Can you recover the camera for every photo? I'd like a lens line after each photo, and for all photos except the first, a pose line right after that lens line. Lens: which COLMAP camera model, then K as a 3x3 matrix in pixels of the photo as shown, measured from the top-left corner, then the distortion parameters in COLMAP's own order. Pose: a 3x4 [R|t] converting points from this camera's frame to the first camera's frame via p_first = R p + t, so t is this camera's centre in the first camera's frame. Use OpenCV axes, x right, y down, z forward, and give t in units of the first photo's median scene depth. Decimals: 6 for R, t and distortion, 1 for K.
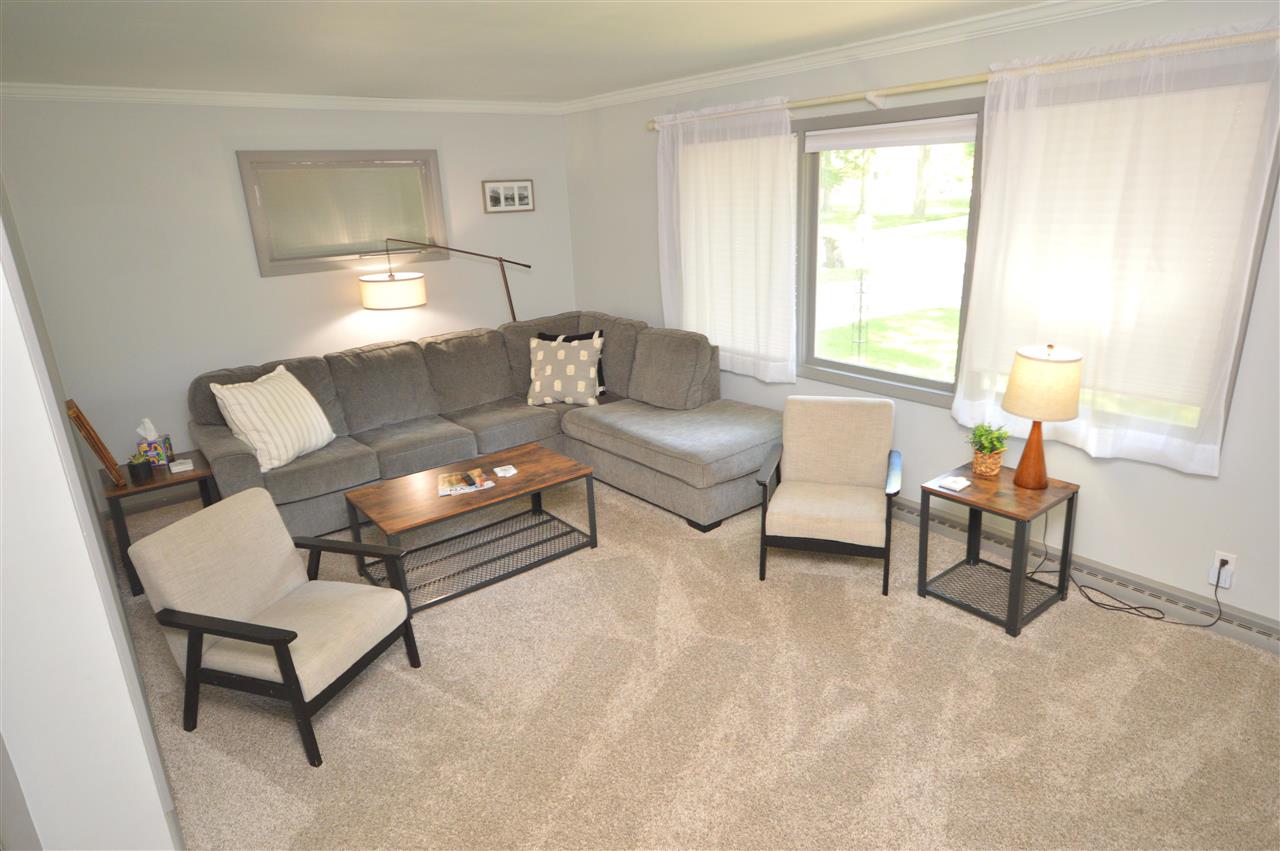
lens RADIAL K [[746.0, 0, 646.5], [0, 746.0, 430.2], [0, 0, 1]] dist [0.012110, 0.006103]
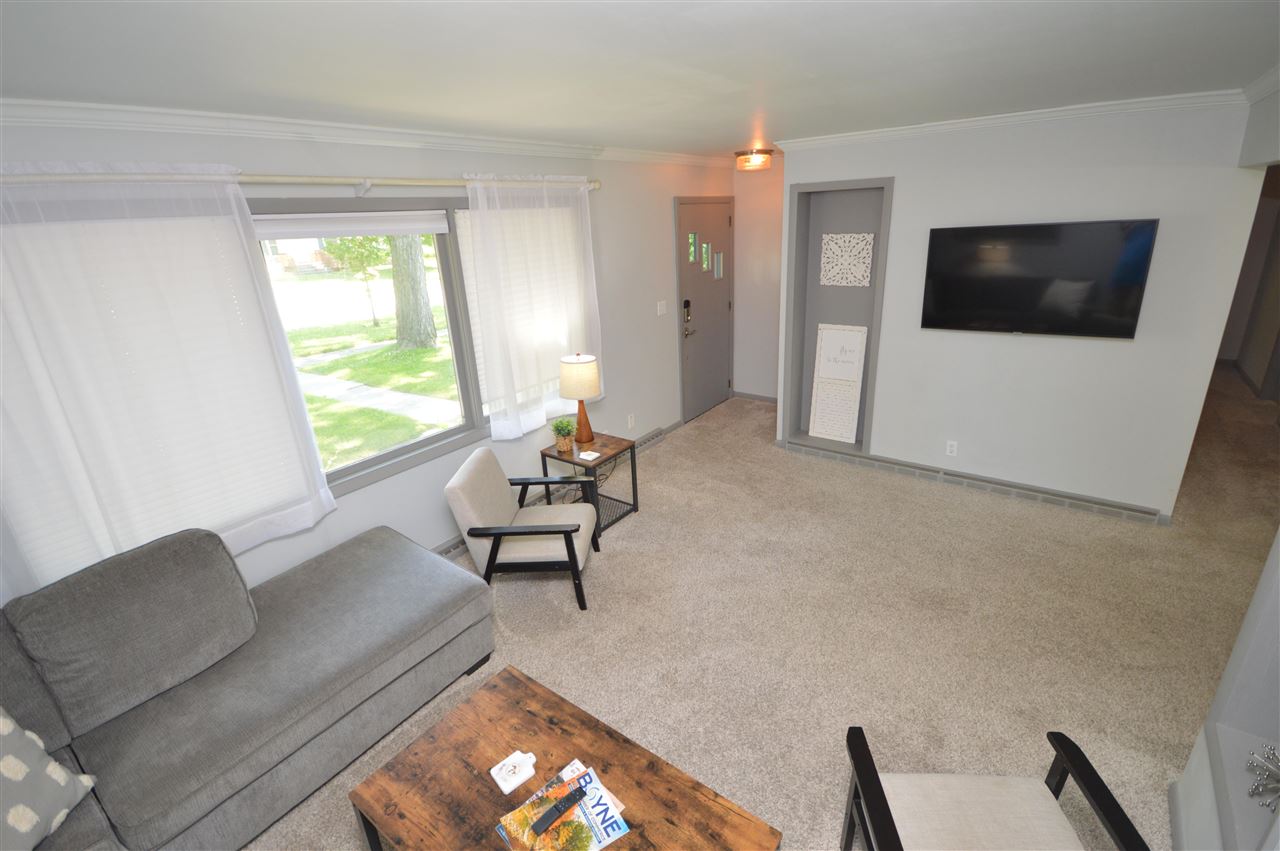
lens RADIAL K [[576.3, 0, 641.3], [0, 576.3, 420.5], [0, 0, 1]] dist [0.000027, 0.000001]
pose [[-0.264416, -0.274152, 0.924621, -0.514229], [0.350575, 0.865832, 0.356976, -0.281920], [-0.898433, 0.418539, -0.132829, 0.798439]]
